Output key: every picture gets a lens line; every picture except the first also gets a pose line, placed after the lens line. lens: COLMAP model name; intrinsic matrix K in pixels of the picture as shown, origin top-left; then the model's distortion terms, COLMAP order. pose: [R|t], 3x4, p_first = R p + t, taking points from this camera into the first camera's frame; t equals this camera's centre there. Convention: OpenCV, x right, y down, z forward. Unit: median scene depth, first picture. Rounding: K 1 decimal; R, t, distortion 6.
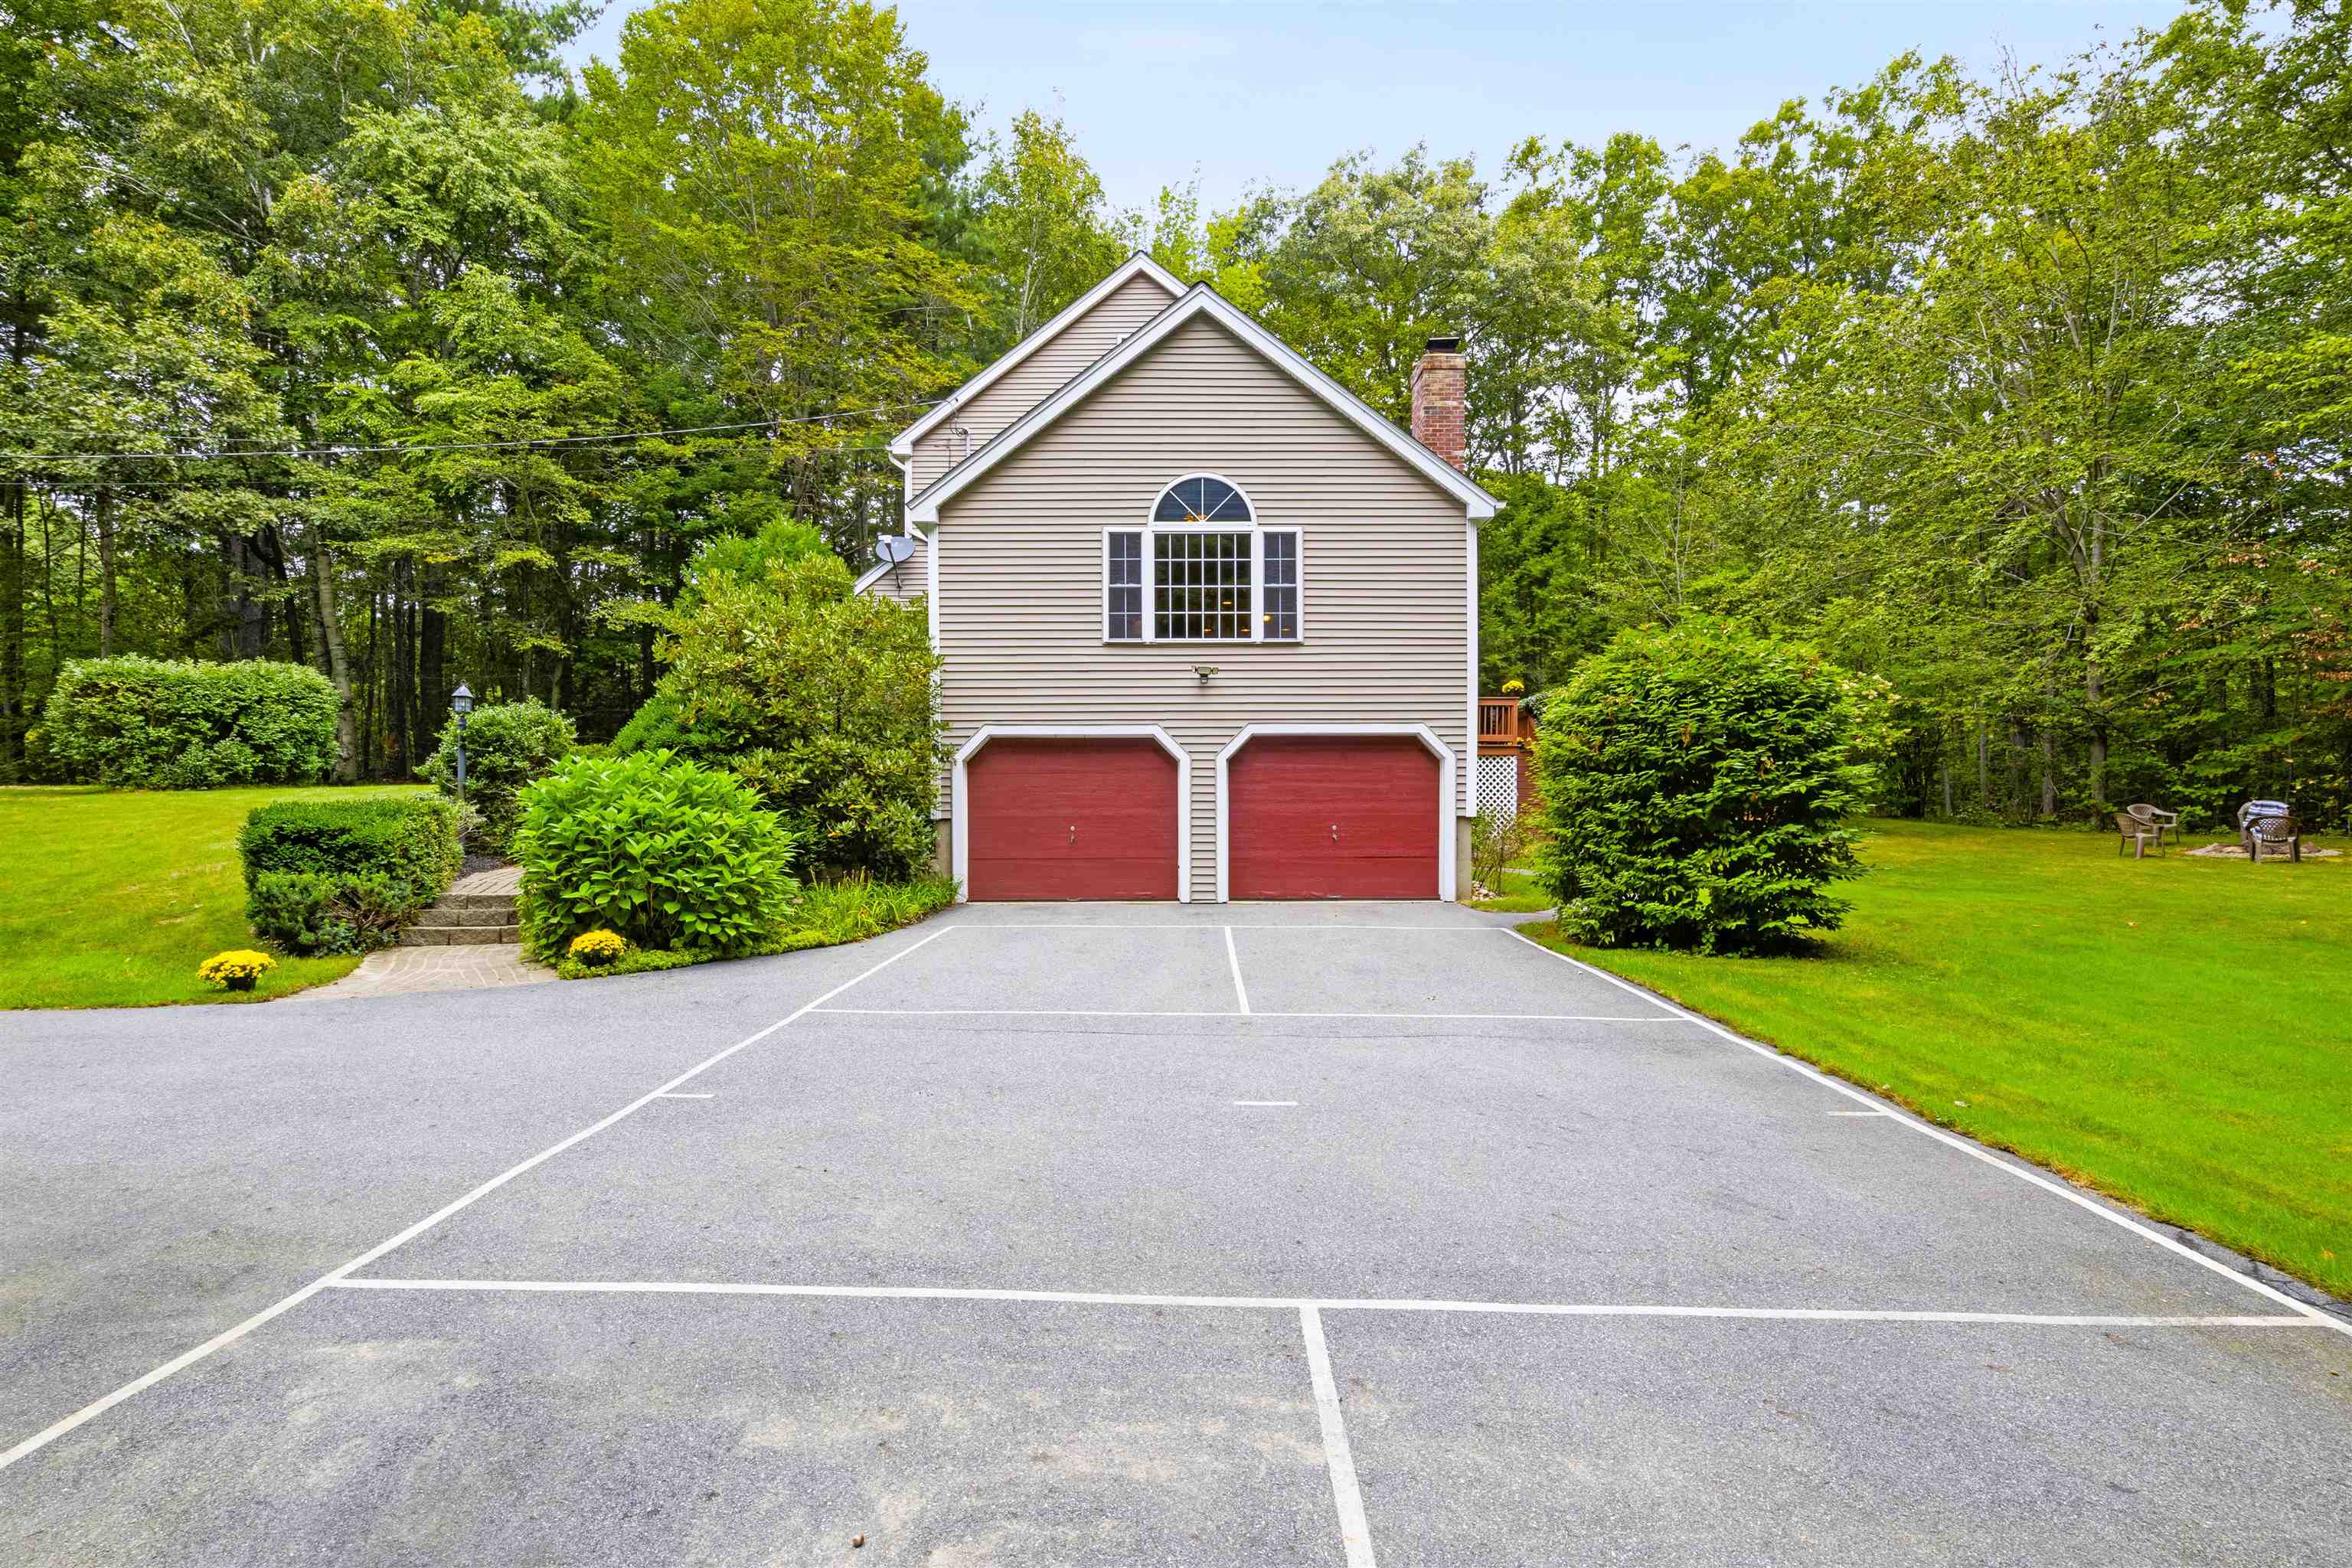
lens RADIAL K [[1189.4, 0, 1176.0], [0, 1189.4, 784.0], [0, 0, 1]] dist [-0.018530, -0.000406]
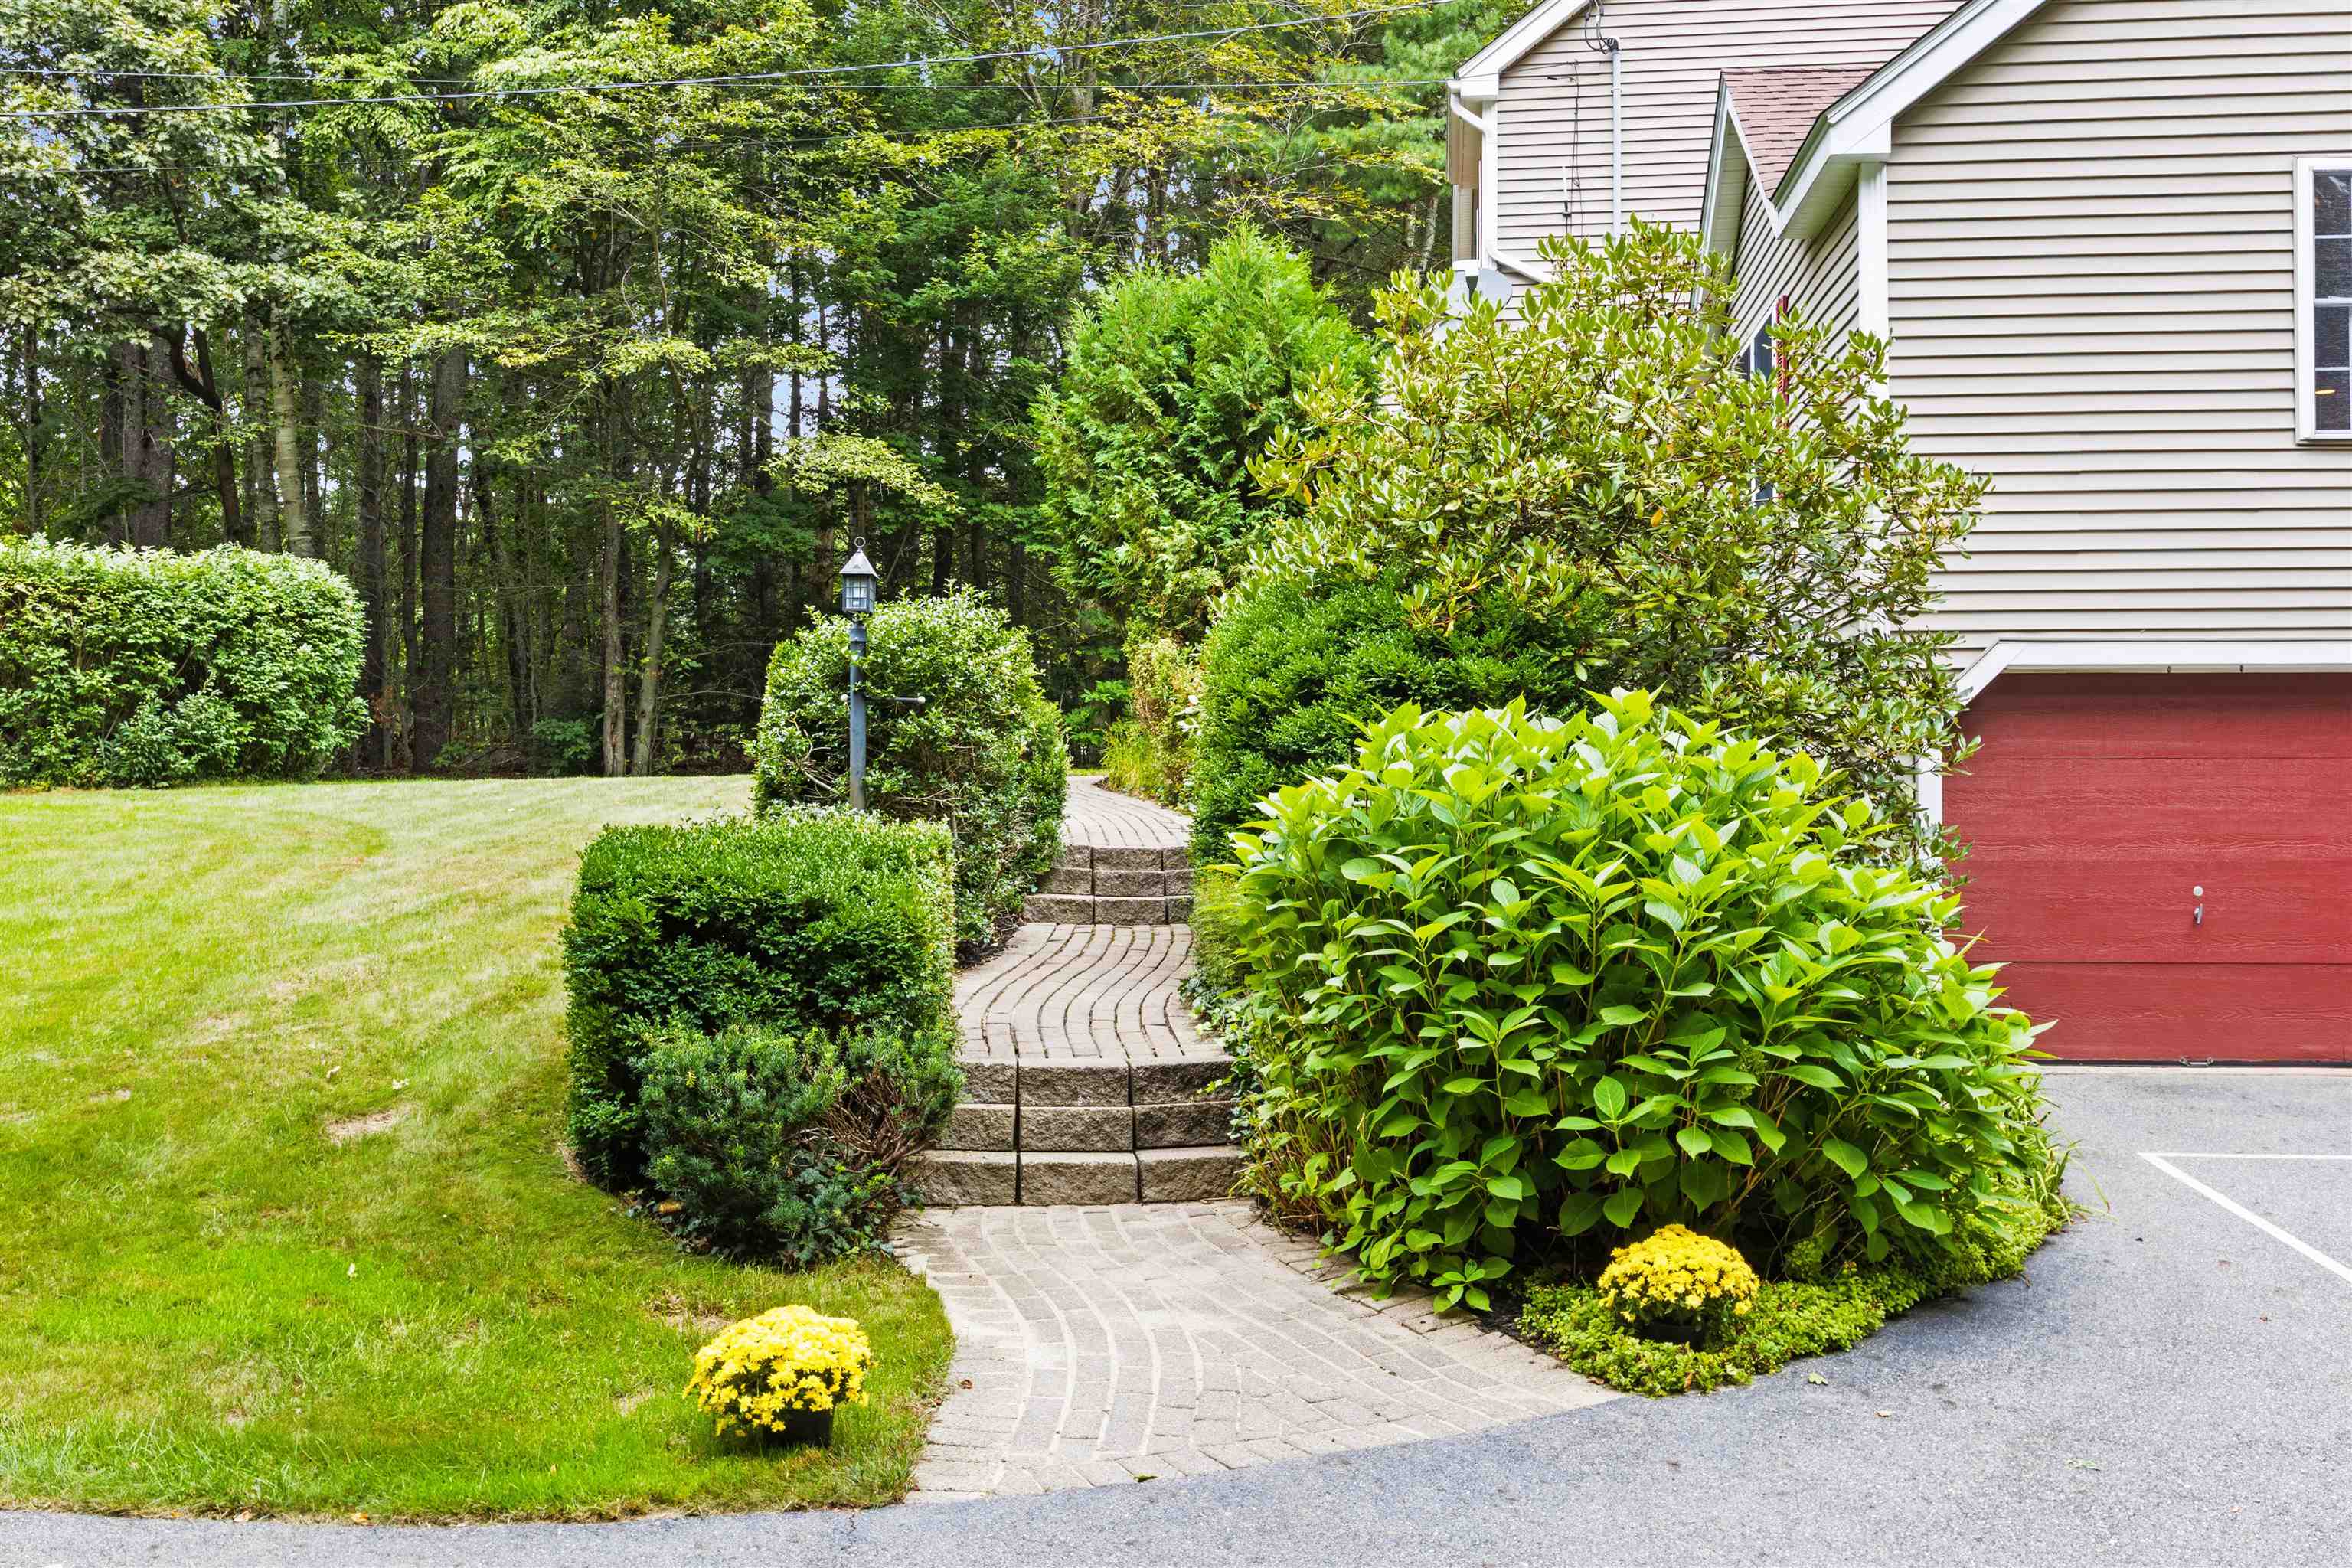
lens RADIAL K [[2019.8, 0, 1176.0], [0, 2019.8, 784.0], [0, 0, 1]] dist [-0.051065, -0.001121]
pose [[0.987102, 0.003594, -0.160049, -0.229457], [-0.003151, 0.999990, 0.003017, -0.000819], [0.160059, -0.002473, 0.987104, 0.182264]]
